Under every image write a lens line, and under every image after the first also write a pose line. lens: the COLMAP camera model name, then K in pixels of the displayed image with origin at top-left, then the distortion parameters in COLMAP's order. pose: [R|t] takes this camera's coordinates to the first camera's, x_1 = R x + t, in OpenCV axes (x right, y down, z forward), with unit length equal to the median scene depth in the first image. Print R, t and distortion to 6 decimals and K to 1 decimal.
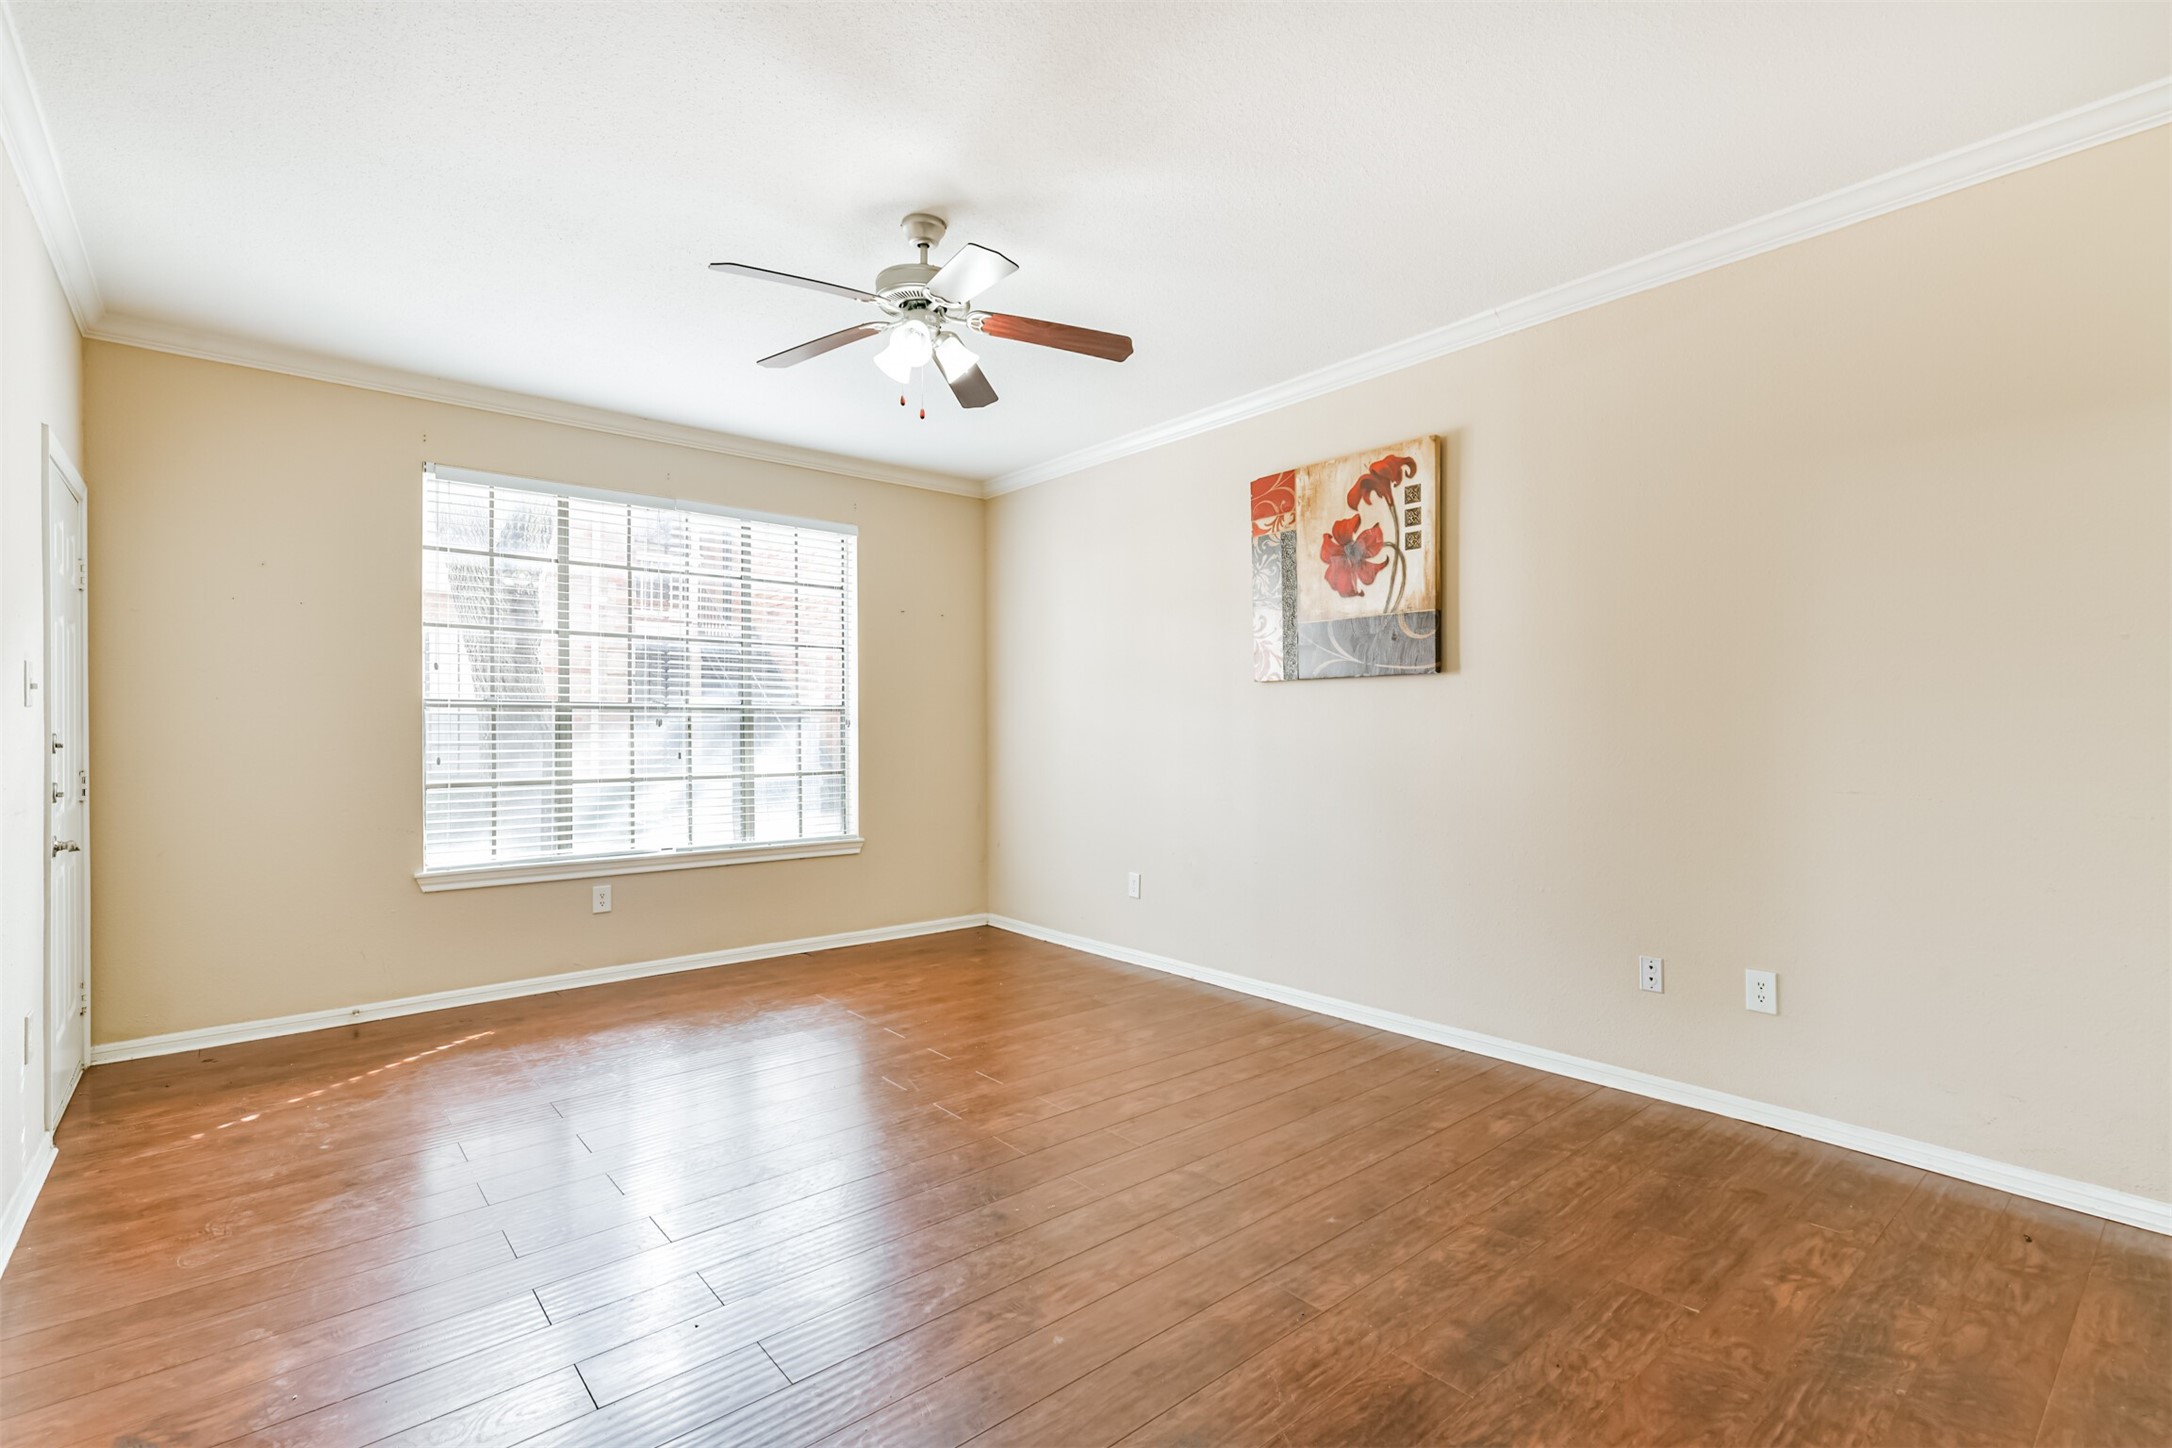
lens RADIAL K [[1009.8, 0, 1088.5], [0, 1009.8, 727.6], [0, 0, 1]] dist [0.022589, -0.002190]
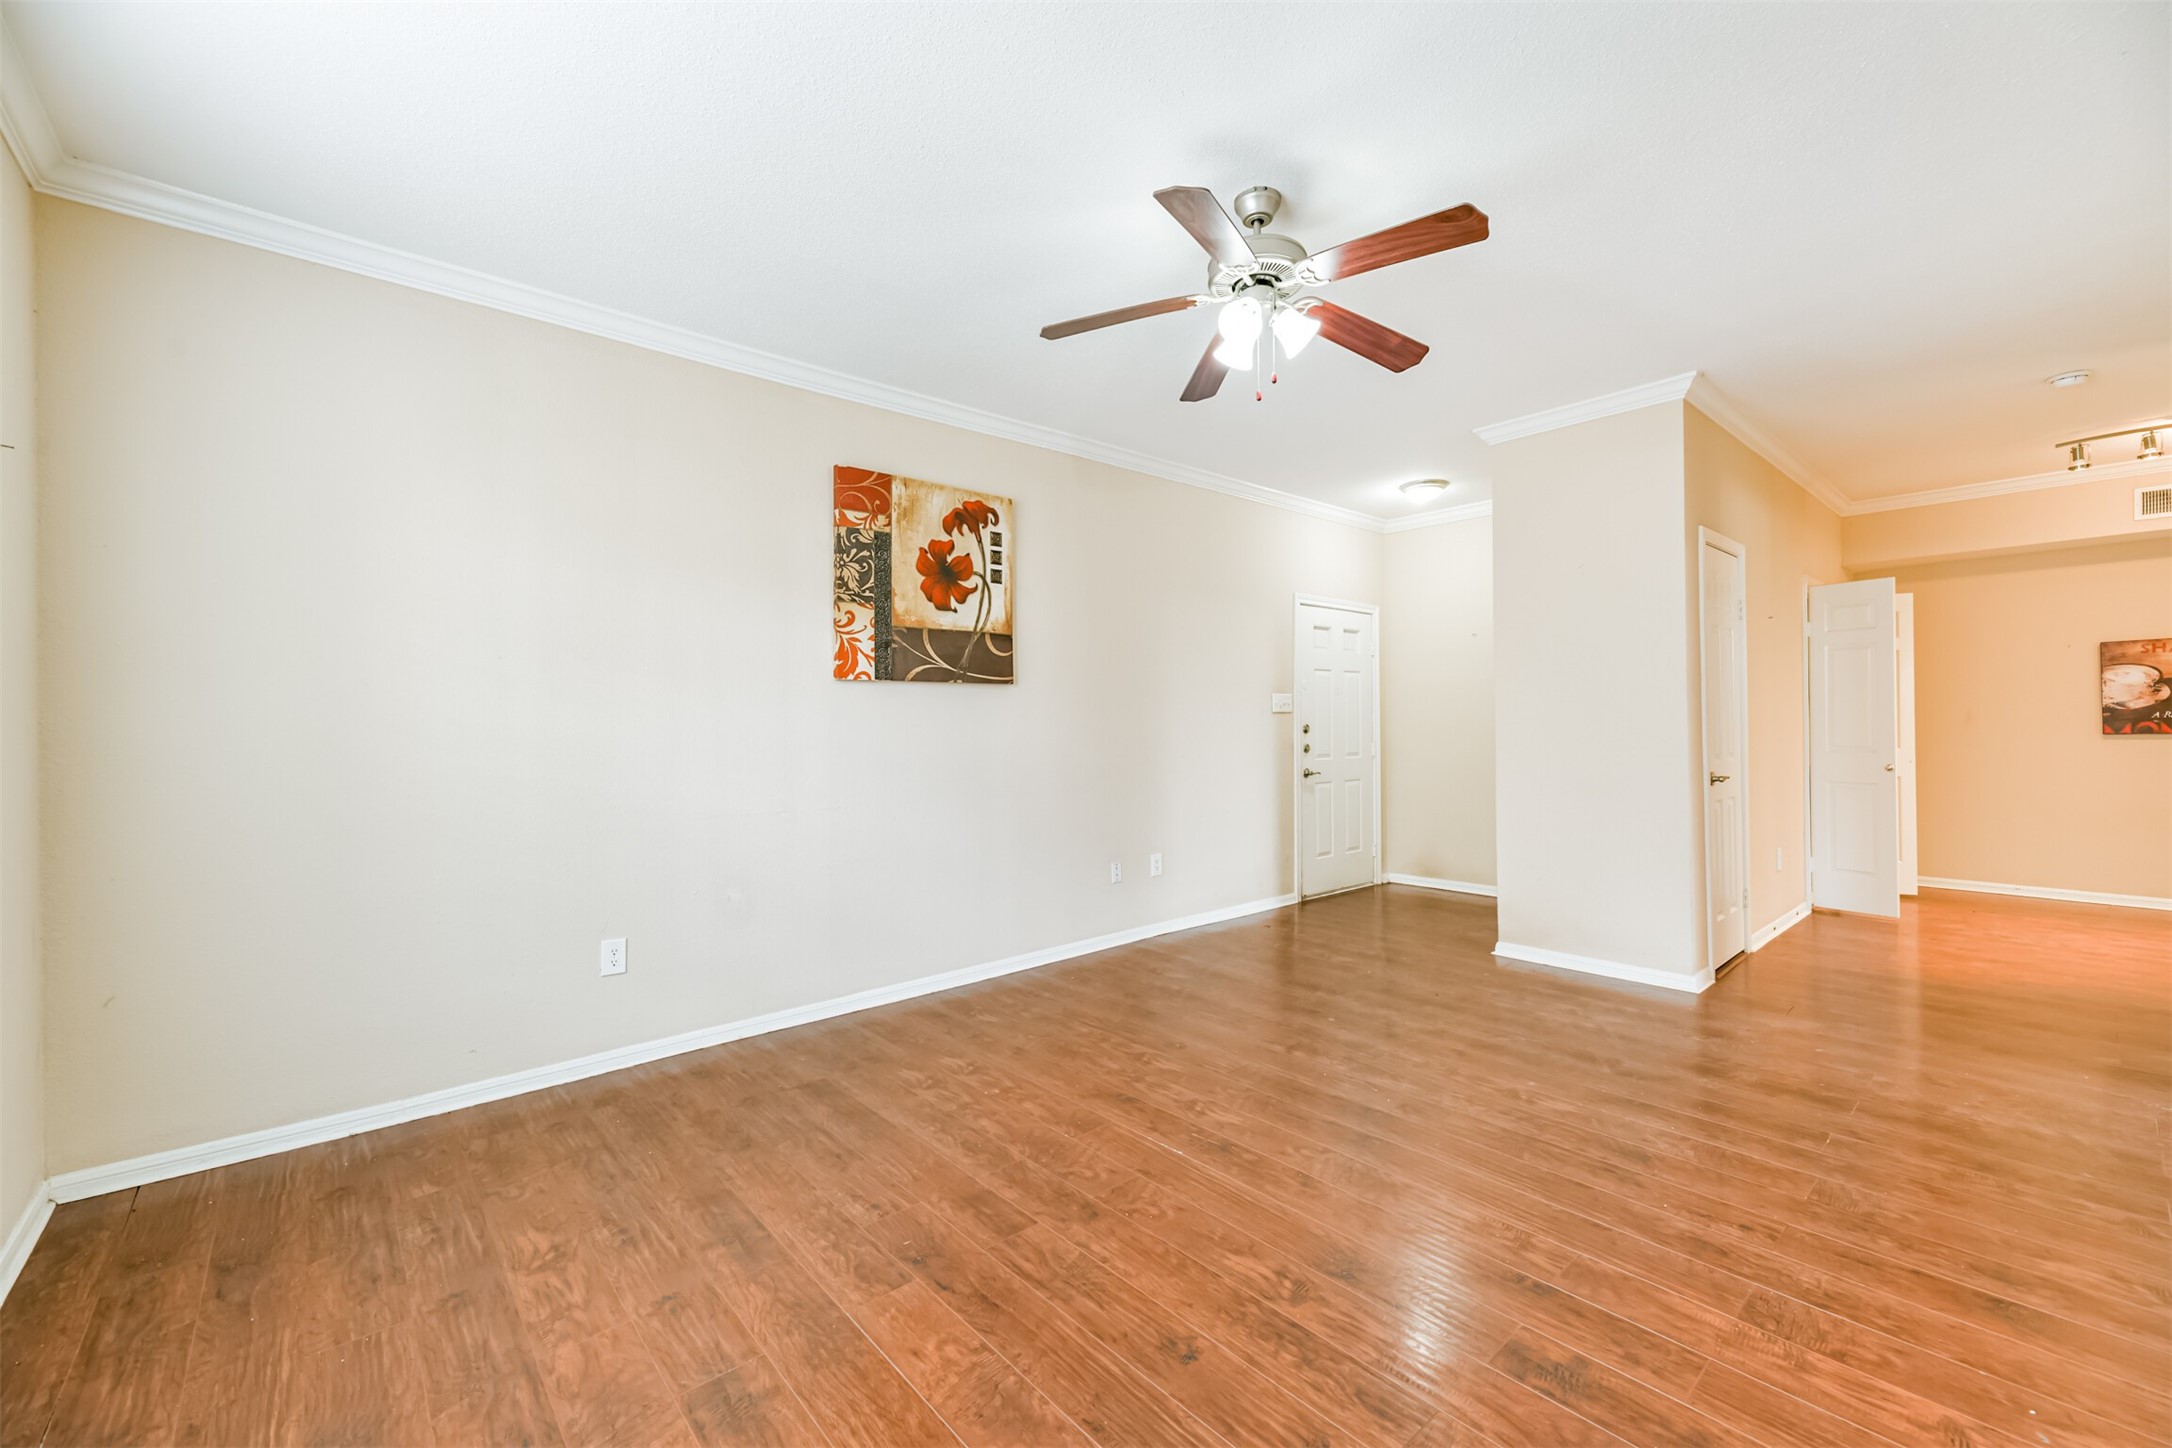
lens RADIAL K [[878.5, 0, 1094.8], [0, 878.5, 719.4], [0, 0, 1]] dist [0.009549, 0.000829]
pose [[-0.023617, 0.011934, 0.999650, -0.719364], [0.013714, 0.999839, -0.011612, 0.005224], [-0.999627, 0.013435, -0.023777, 0.856704]]
